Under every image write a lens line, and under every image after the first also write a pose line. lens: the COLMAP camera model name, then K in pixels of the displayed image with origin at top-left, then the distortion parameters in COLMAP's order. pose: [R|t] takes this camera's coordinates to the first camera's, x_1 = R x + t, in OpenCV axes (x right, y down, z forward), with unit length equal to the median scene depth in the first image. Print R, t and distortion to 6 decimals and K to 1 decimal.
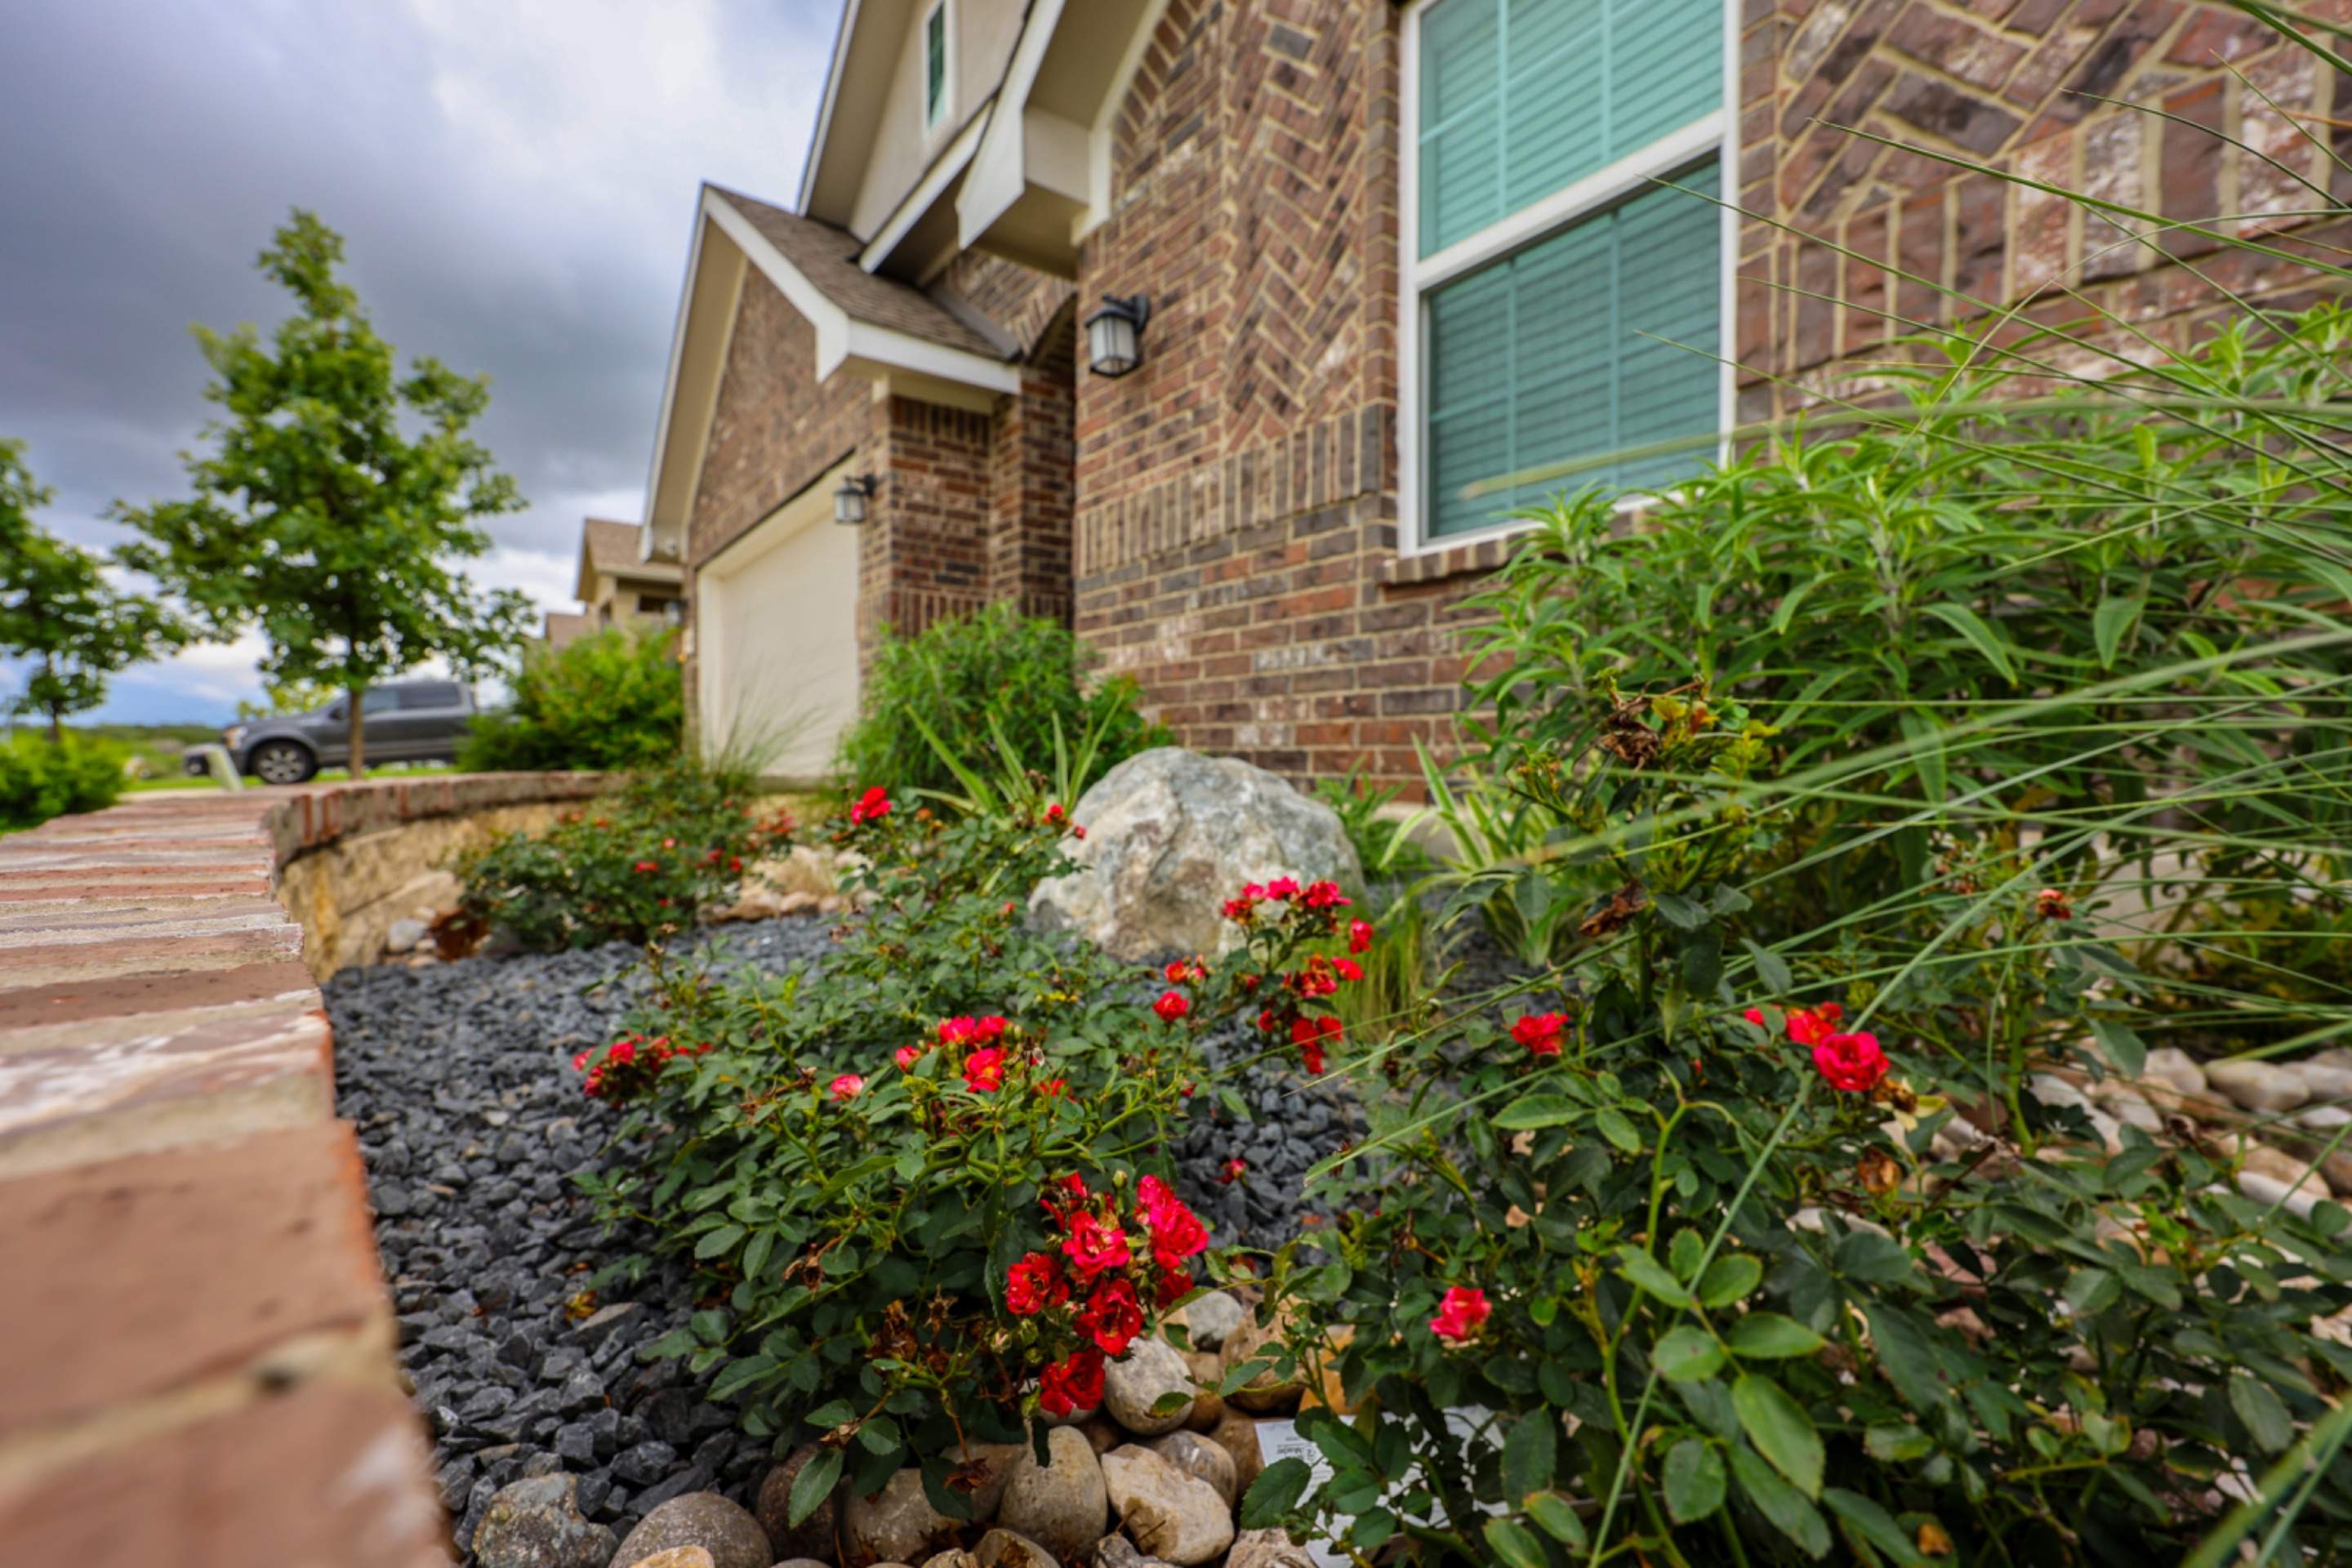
lens RADIAL K [[985.3, 0, 1161.2], [0, 985.3, 781.2], [0, 0, 1]] dist [-0.004409, 0.002302]
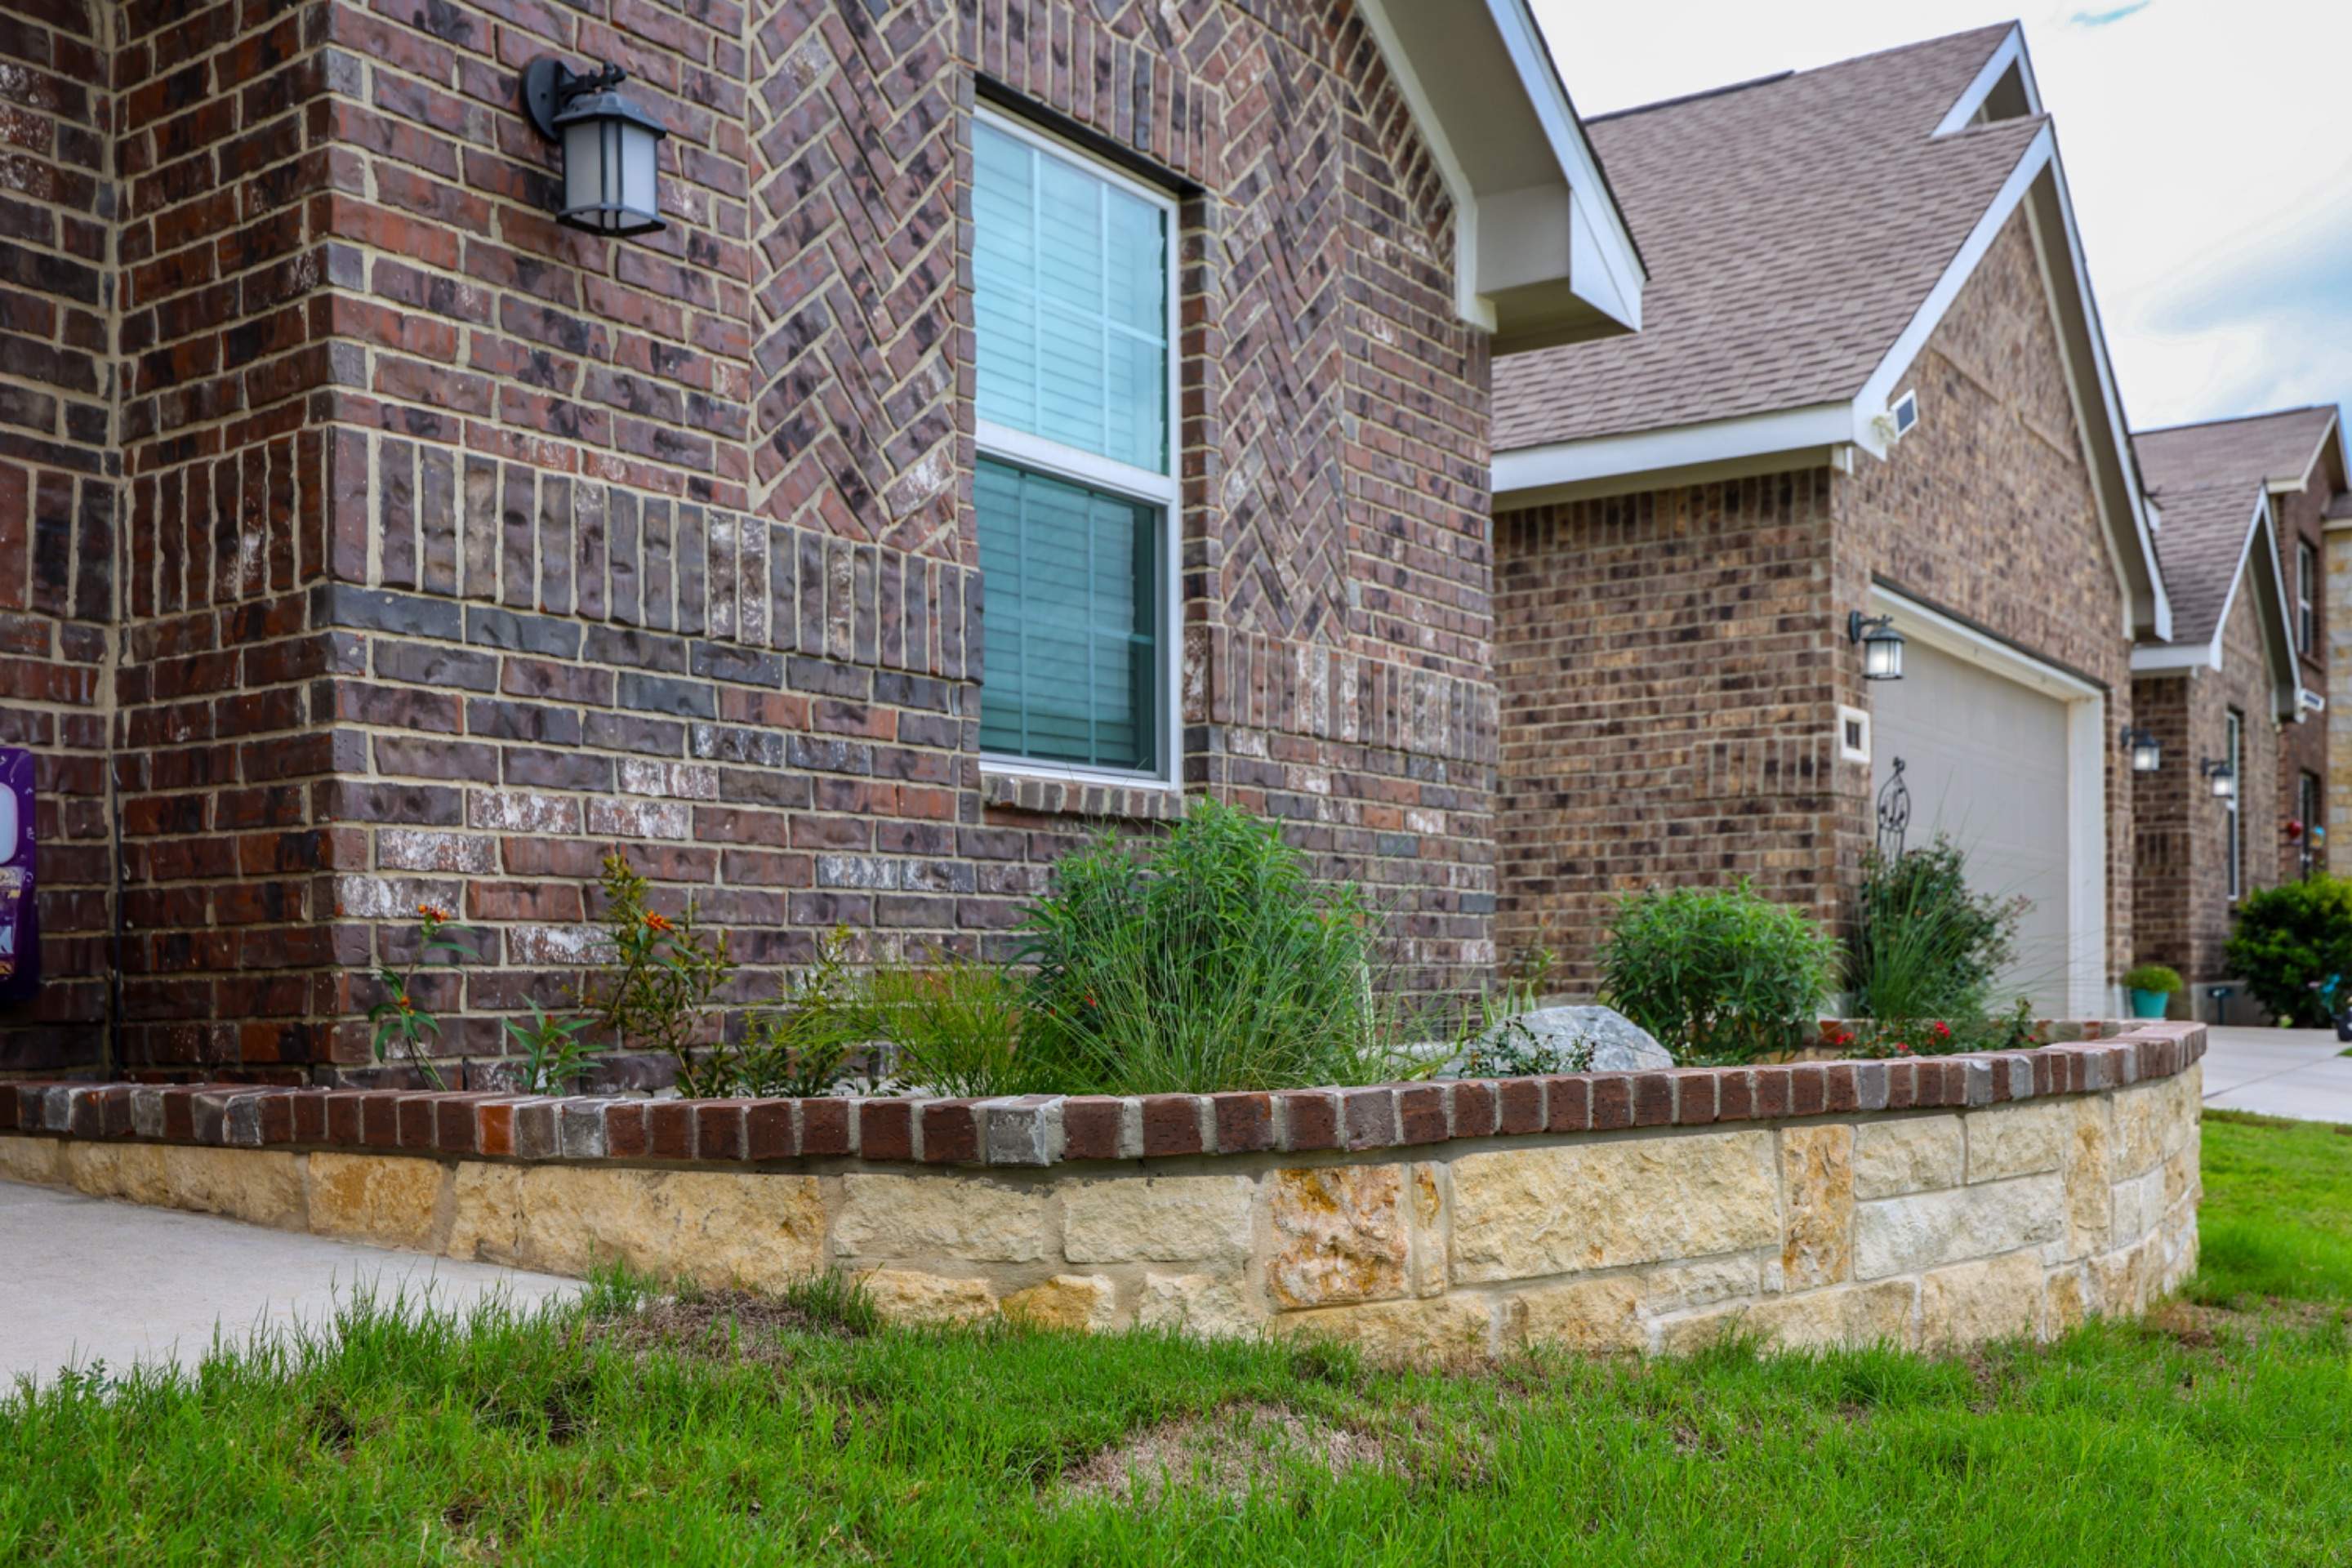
lens RADIAL K [[2283.4, 0, 1202.3], [0, 2283.4, 1005.1], [0, 0, 1]] dist [-0.006405, 0.000000]
pose [[-0.357163, -0.012849, 0.933954, -1.308022], [0.027455, 0.999329, 0.024248, -0.060646], [-0.933638, 0.034302, -0.356571, 1.242013]]
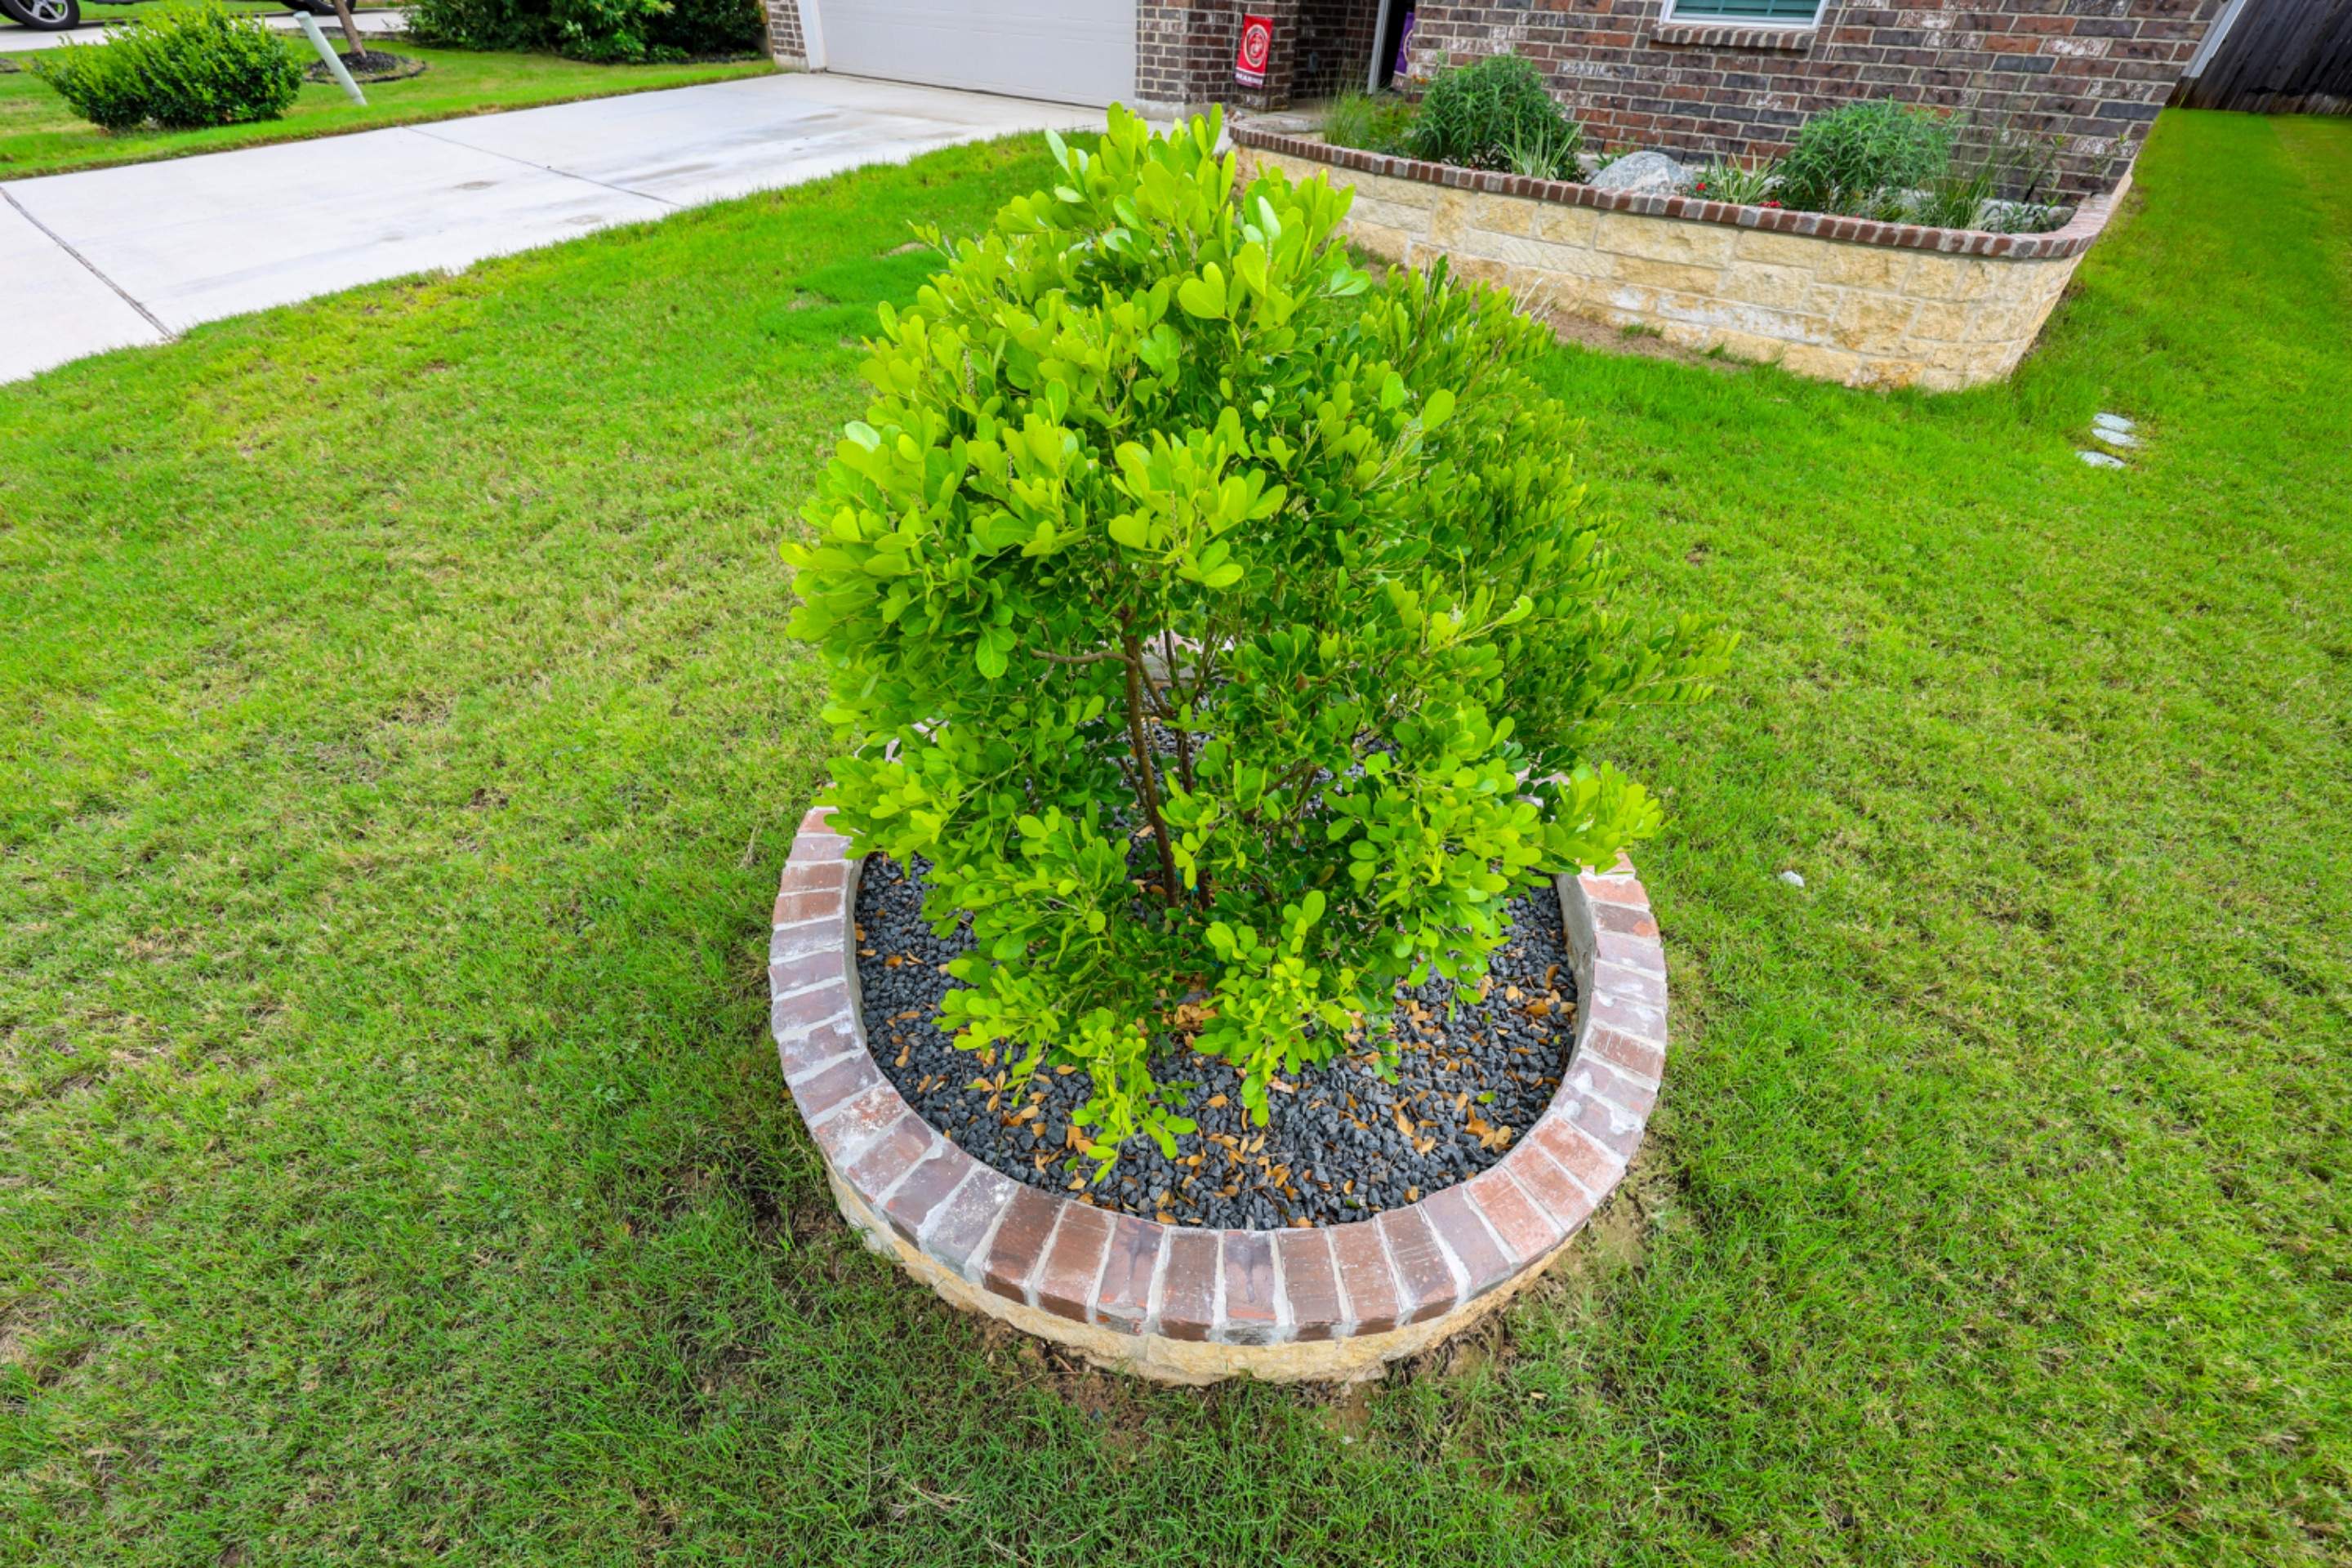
lens RADIAL K [[948.5, 0, 1169.8], [0, 948.5, 789.6], [0, 0, 1]] dist [-0.000175, 0.000459]
pose [[0.971196, -0.125583, 0.202501, -1.225061], [-0.029657, 0.779527, 0.625666, -0.153088], [-0.236428, -0.613650, 0.753349, -1.163402]]
